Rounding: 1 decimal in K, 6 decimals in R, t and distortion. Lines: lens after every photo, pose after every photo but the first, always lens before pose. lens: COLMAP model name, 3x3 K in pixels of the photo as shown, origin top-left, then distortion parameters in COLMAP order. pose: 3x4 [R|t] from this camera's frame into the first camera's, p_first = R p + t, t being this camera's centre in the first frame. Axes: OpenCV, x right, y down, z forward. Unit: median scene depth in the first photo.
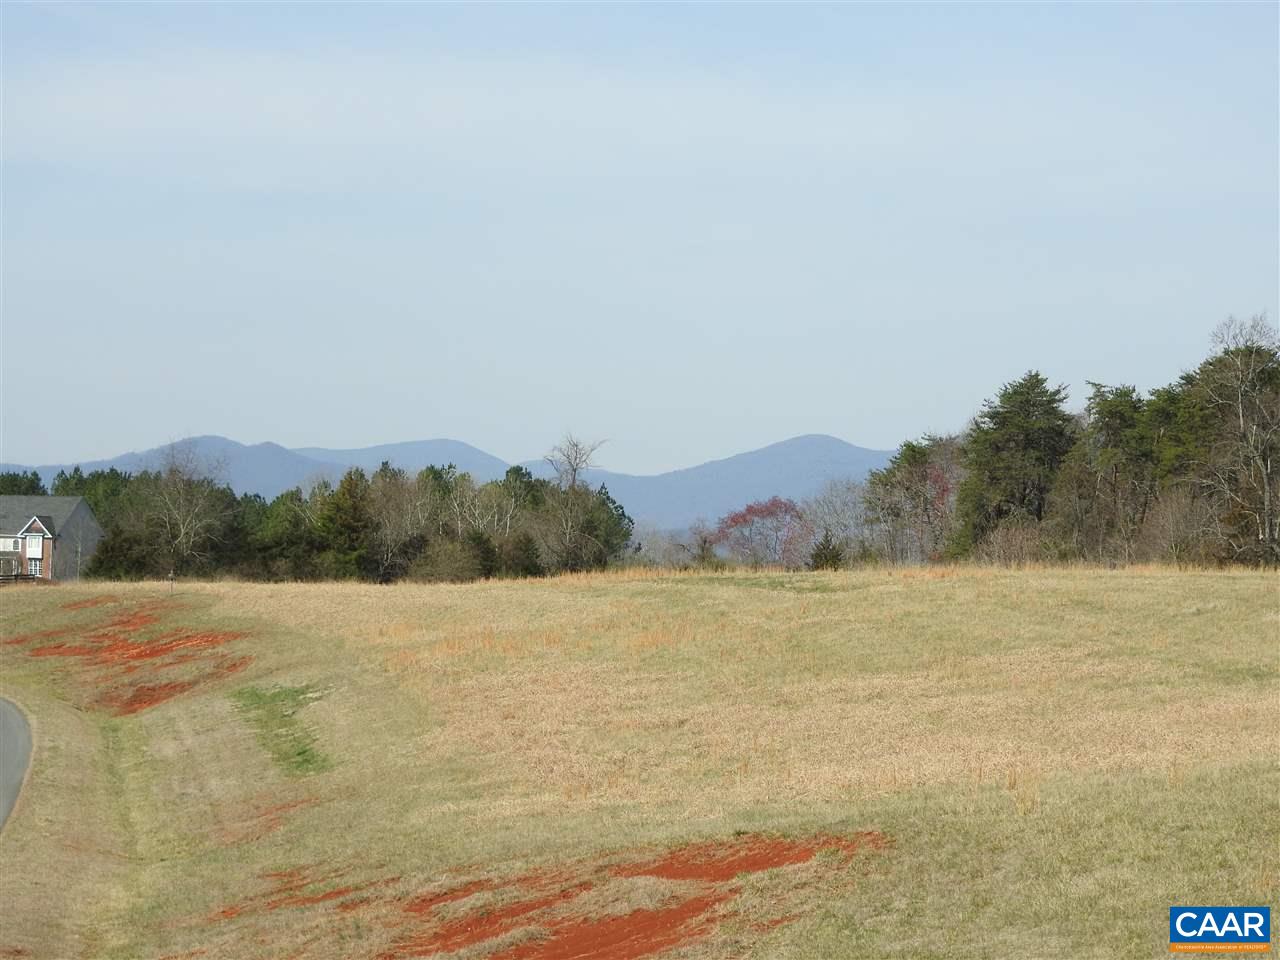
lens RADIAL K [[4091.5, 0, 640.0], [0, 4091.5, 480.0], [0, 0, 1]] dist [0.125361, 0.145908]
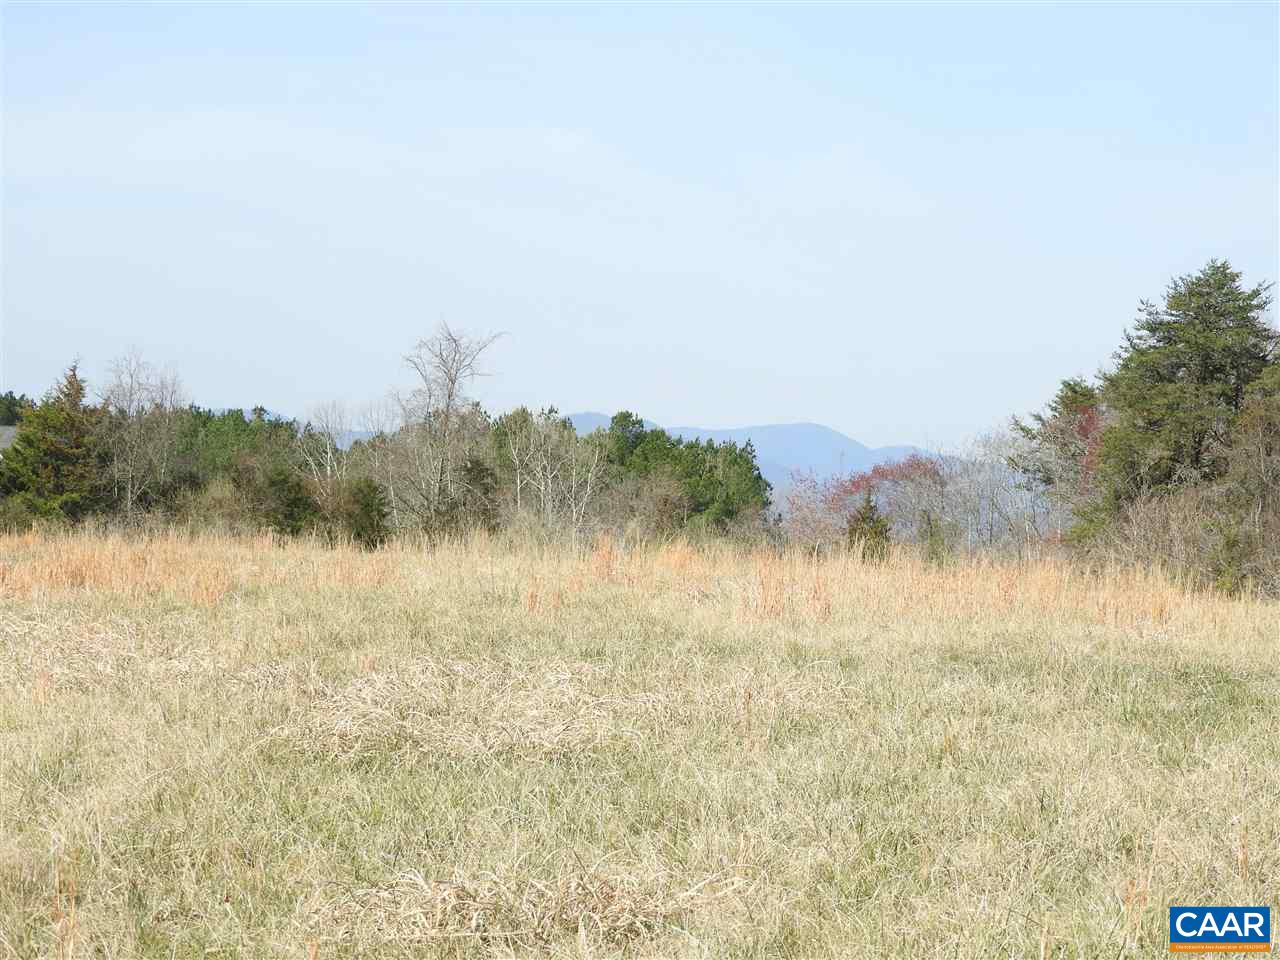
lens RADIAL K [[2525.6, 0, 836.4], [0, 2525.6, 482.8], [0, 0, 1]] dist [-0.024932, -0.092731]
pose [[0.989475, 0.033621, -0.140745, 0.093446], [-0.034225, 0.999412, -0.001869, 0.011542], [0.140599, 0.006666, 0.990044, 0.594942]]
